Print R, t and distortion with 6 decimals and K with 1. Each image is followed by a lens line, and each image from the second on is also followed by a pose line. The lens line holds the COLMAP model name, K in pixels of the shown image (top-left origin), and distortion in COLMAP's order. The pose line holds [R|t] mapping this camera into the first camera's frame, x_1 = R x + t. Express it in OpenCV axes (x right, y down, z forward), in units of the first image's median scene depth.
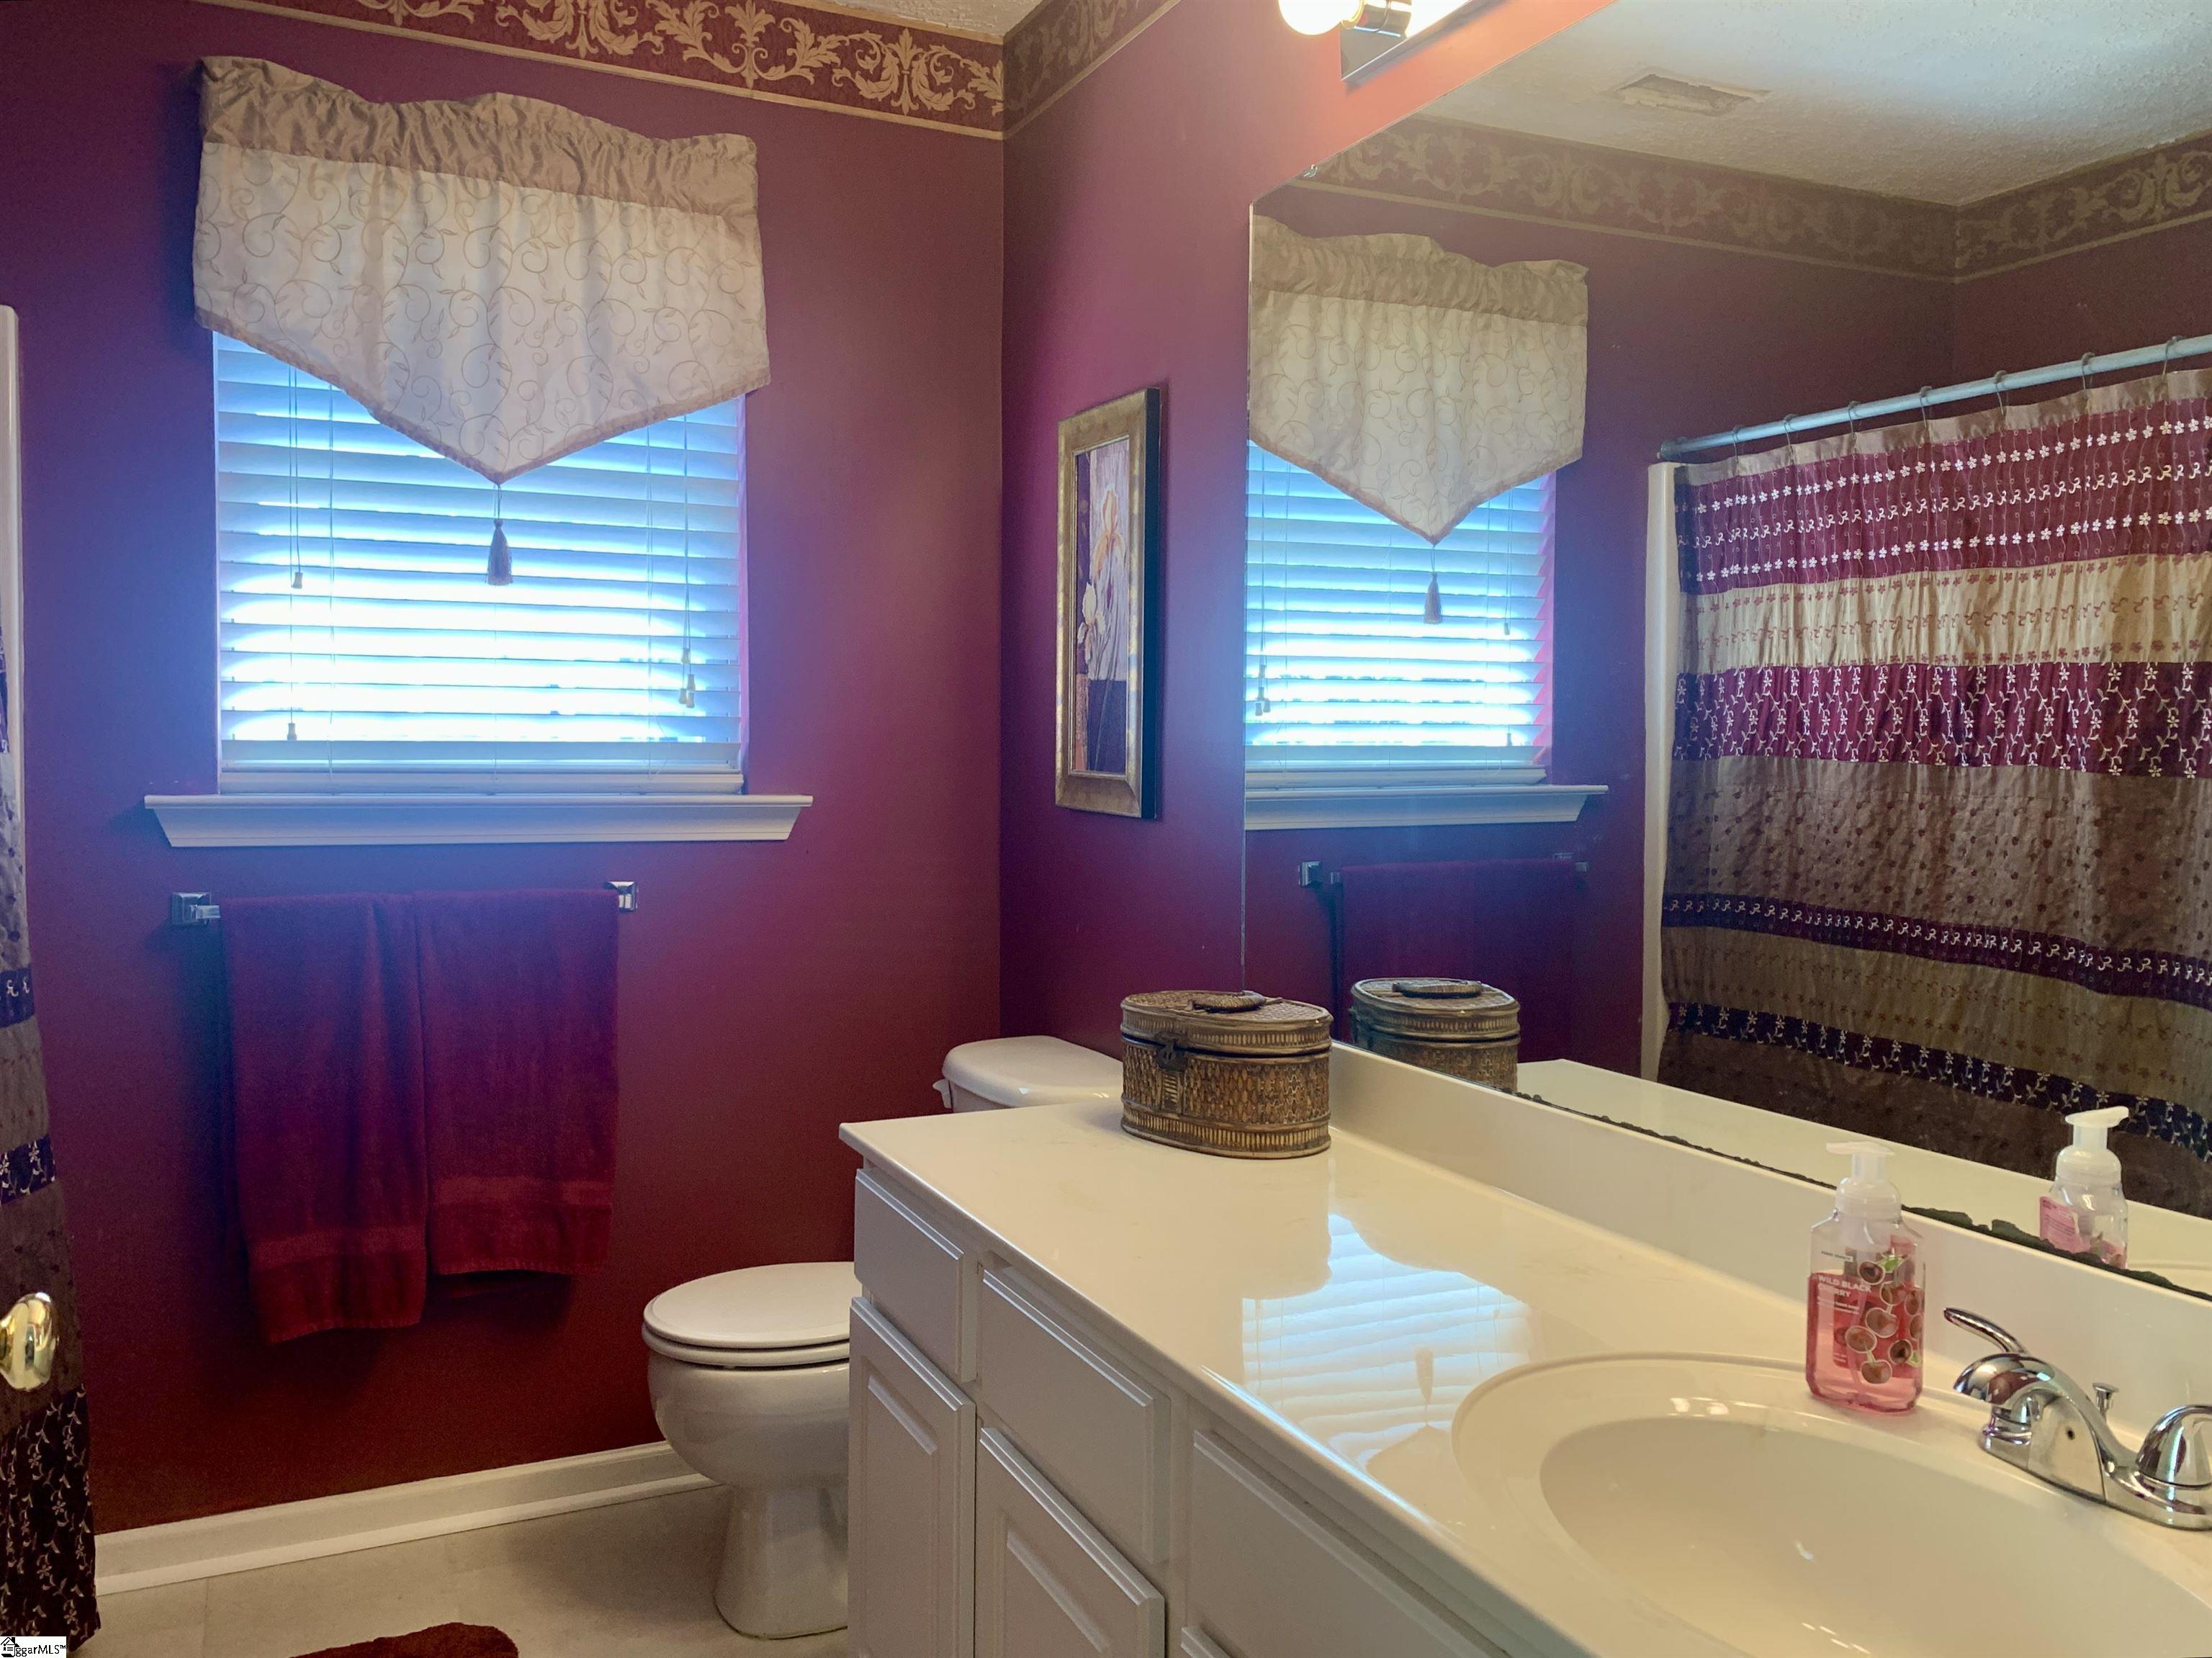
lens RADIAL K [[1710.4, 0, 1087.6], [0, 1710.4, 831.1], [0, 0, 1]] dist [0.068286, -0.075339]
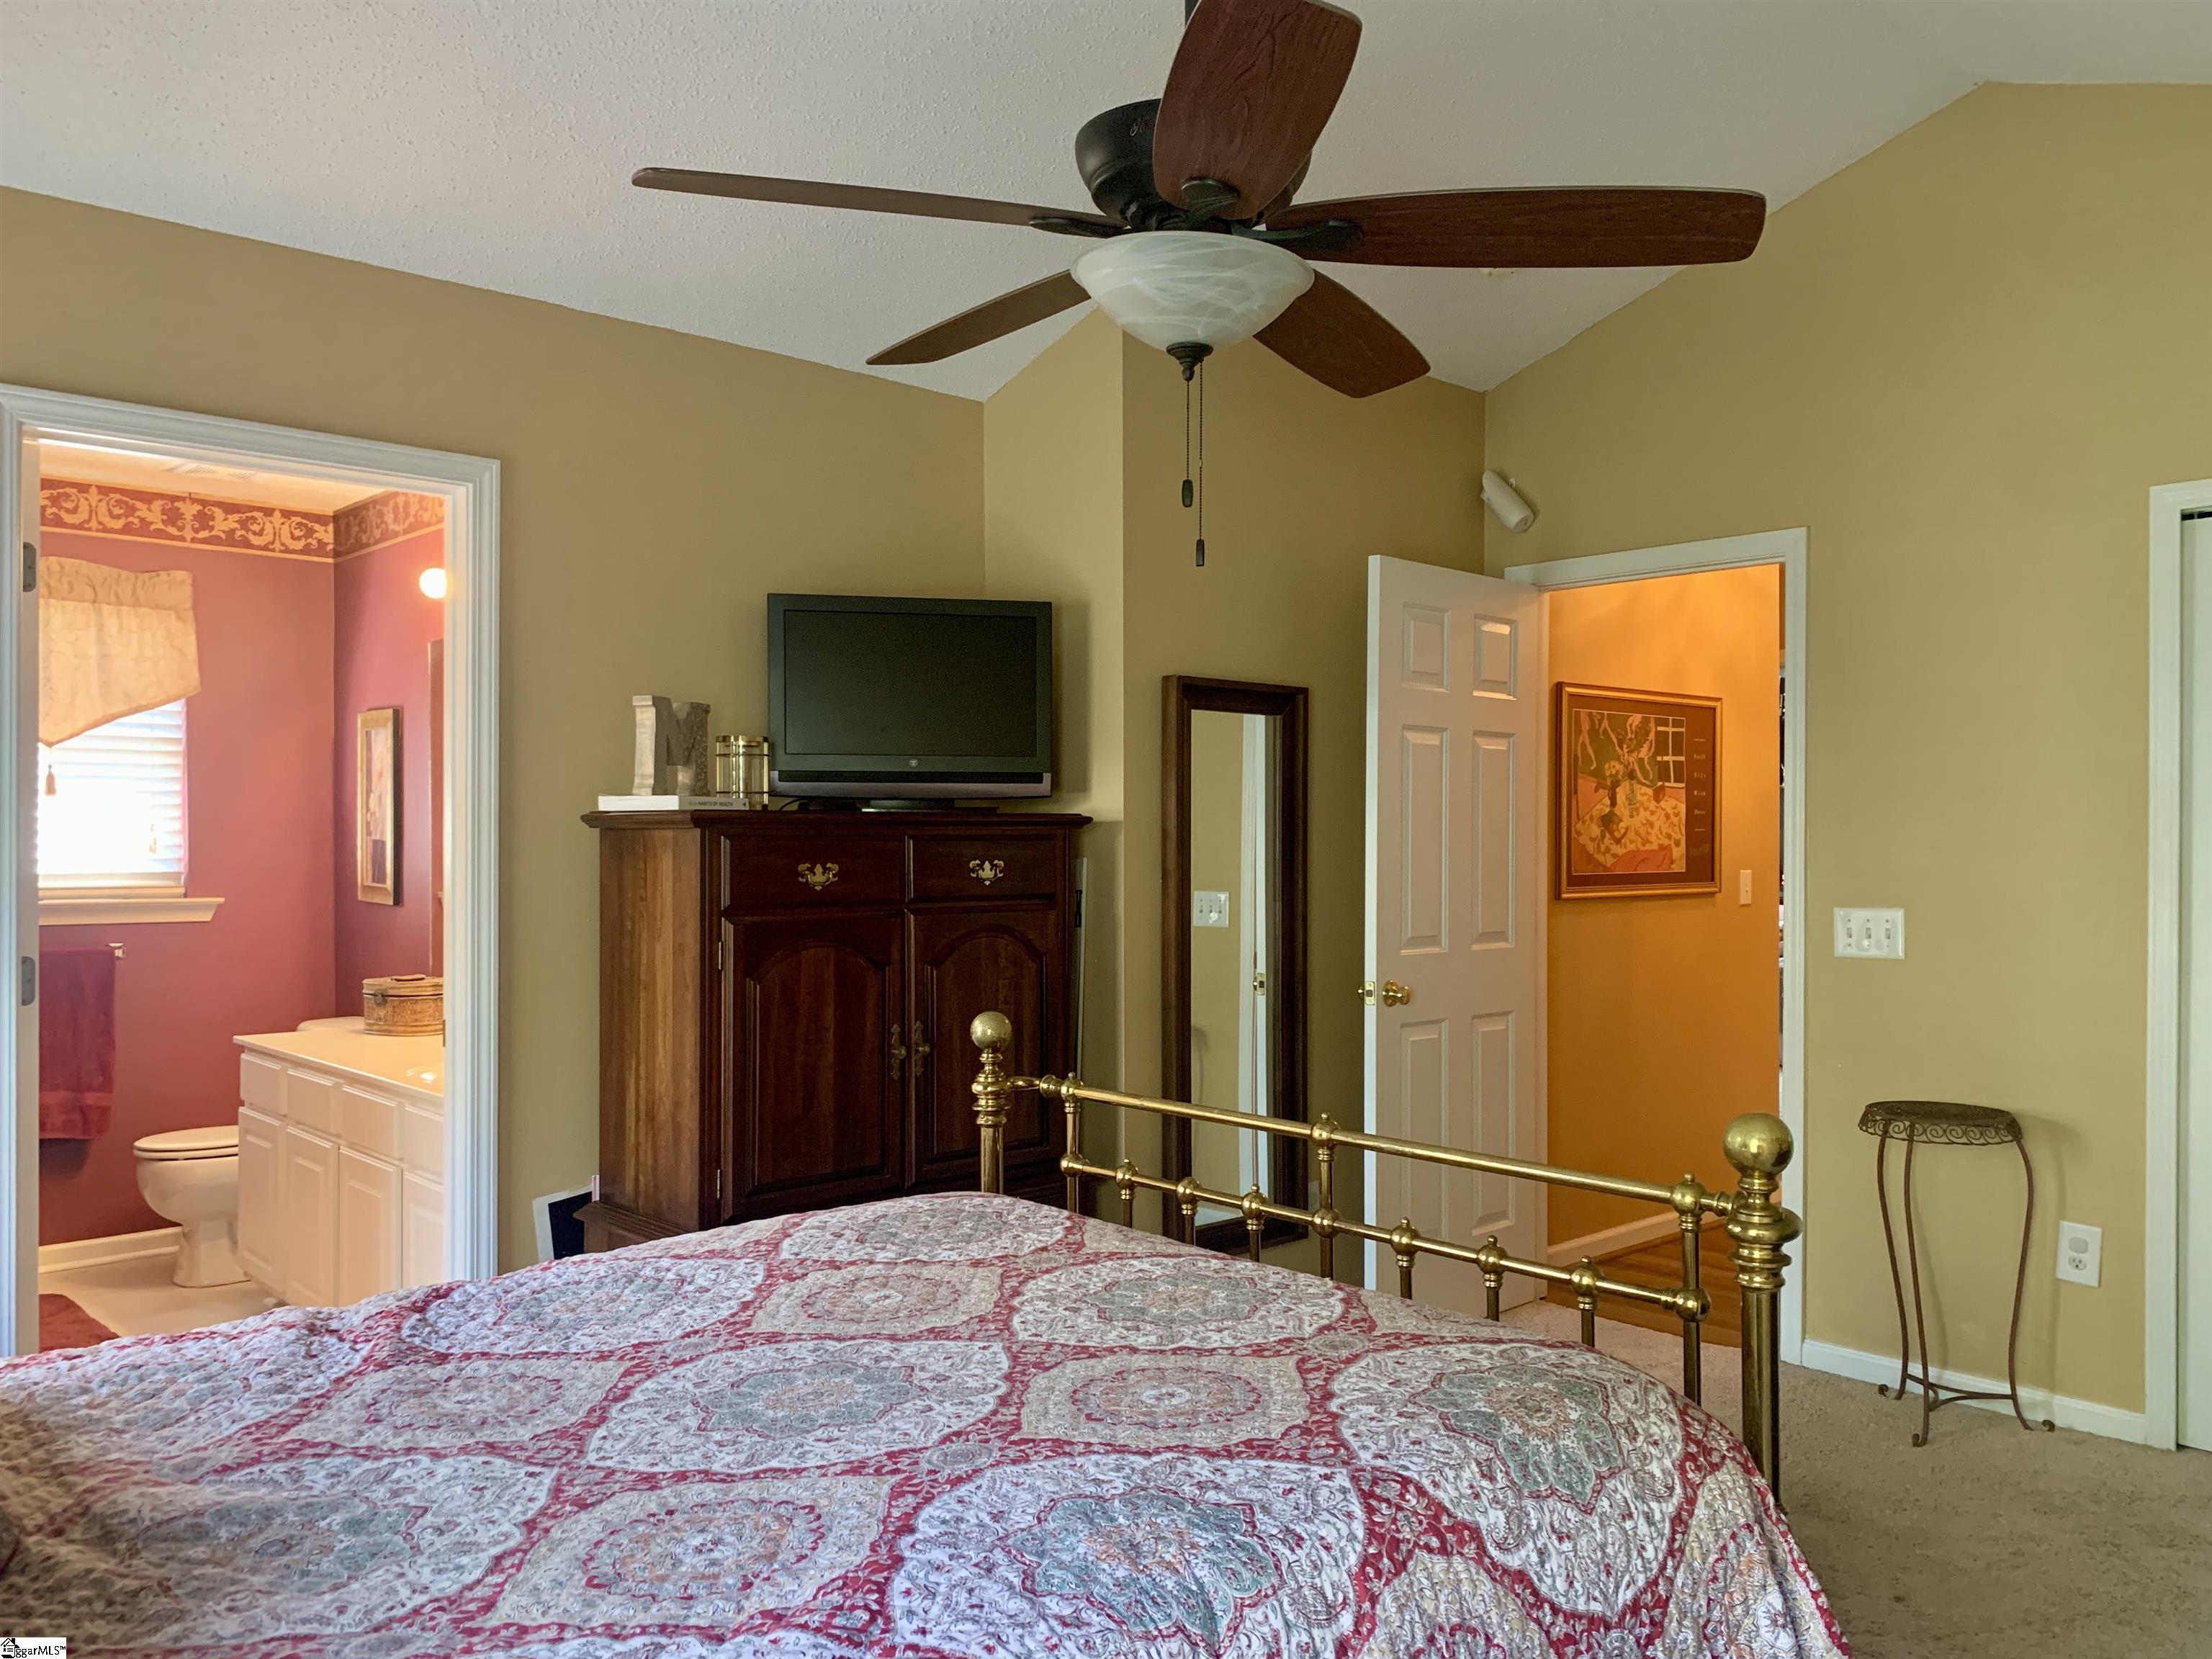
lens RADIAL K [[1710.6, 0, 1115.5], [0, 1710.6, 839.9], [0, 0, 1]] dist [0.068286, -0.075339]
pose [[0.956670, -0.013062, 0.290881, 0.249883], [0.027099, 0.998652, -0.044281, 0.029850], [-0.289911, 0.050245, 0.955734, -1.248366]]
